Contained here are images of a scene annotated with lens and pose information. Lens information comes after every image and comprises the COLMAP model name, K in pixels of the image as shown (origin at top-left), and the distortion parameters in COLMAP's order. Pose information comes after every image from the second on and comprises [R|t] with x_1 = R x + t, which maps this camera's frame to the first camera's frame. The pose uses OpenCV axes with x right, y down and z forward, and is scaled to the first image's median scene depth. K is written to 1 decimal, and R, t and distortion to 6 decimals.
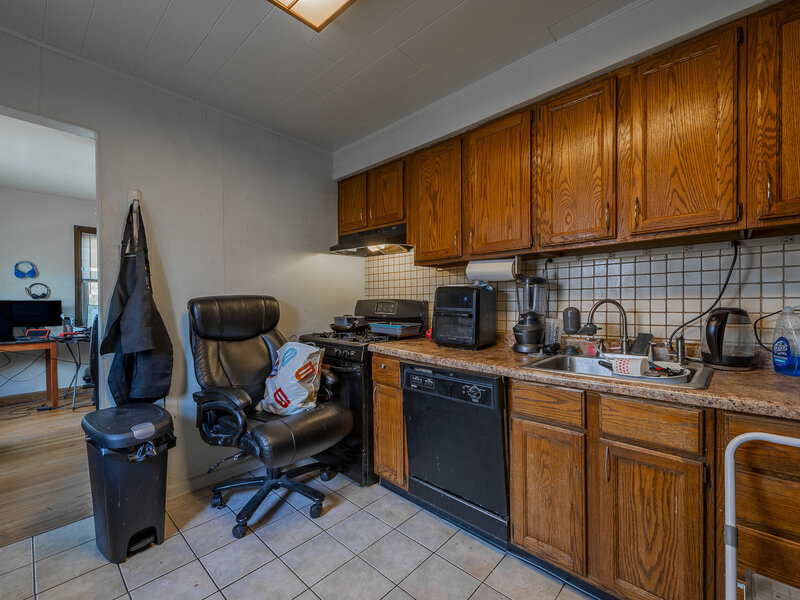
lens RADIAL K [[348.4, 0, 403.1], [0, 348.4, 306.1], [0, 0, 1]] dist [-0.002829, -0.000364]
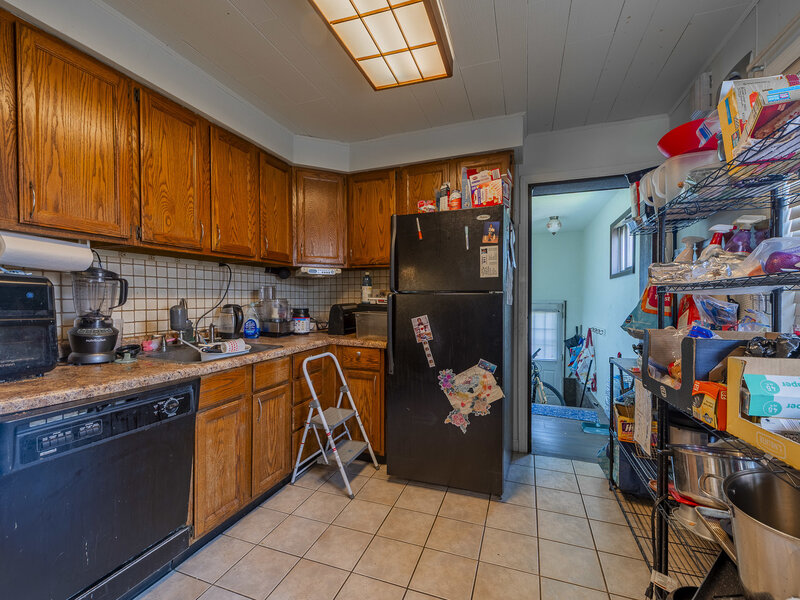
lens RADIAL K [[348.4, 0, 402.7], [0, 348.4, 300.2], [0, 0, 1]] dist [-0.002829, -0.000364]
pose [[-0.397448, -0.001171, 0.917624, -0.799436], [0.004988, 0.999982, 0.003436, -0.014022], [-0.917611, 0.005943, -0.397435, 0.798435]]
